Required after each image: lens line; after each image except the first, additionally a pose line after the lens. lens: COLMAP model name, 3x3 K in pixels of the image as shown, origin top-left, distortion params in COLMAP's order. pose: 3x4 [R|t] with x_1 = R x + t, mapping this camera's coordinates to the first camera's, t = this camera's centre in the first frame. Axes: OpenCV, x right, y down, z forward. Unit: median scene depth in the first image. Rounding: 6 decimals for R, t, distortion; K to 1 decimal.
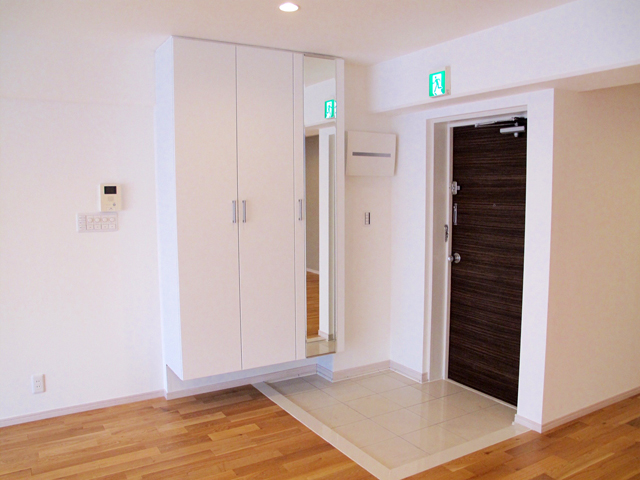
lens RADIAL K [[543.4, 0, 320.2], [0, 543.4, 238.9], [0, 0, 1]] dist [-0.113978, 0.071685]
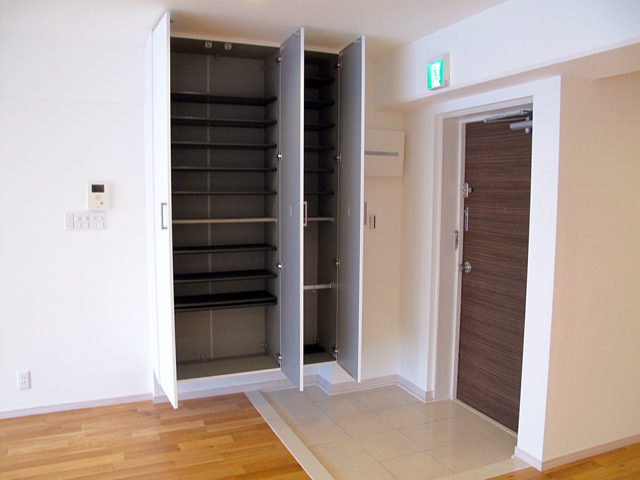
lens RADIAL K [[543.4, 0, 320.0], [0, 543.4, 239.4], [0, 0, 1]] dist [-0.113978, 0.071685]
pose [[0.990103, 0.022961, -0.138449, 0.152955], [-0.023094, 0.999733, 0.000644, -0.007494], [0.138427, 0.002560, 0.990369, 0.078568]]
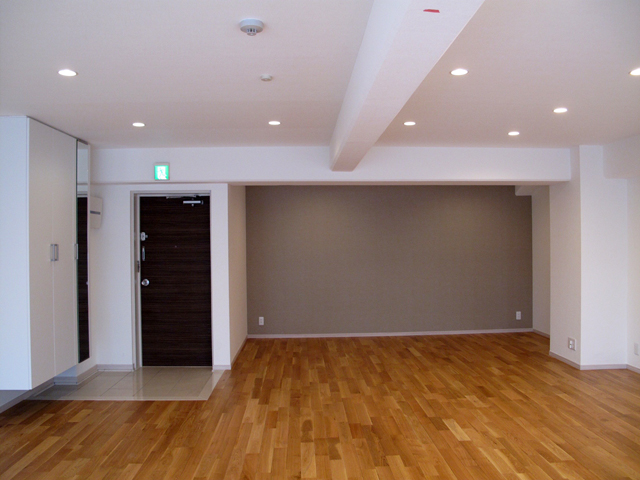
lens RADIAL K [[543.4, 0, 318.6], [0, 543.4, 239.6], [0, 0, 1]] dist [-0.113978, 0.071685]
pose [[0.487963, -0.001779, 0.872862, -0.954412], [0.090144, 0.994754, -0.048367, 0.037431], [-0.868197, 0.102284, 0.485563, -0.188263]]
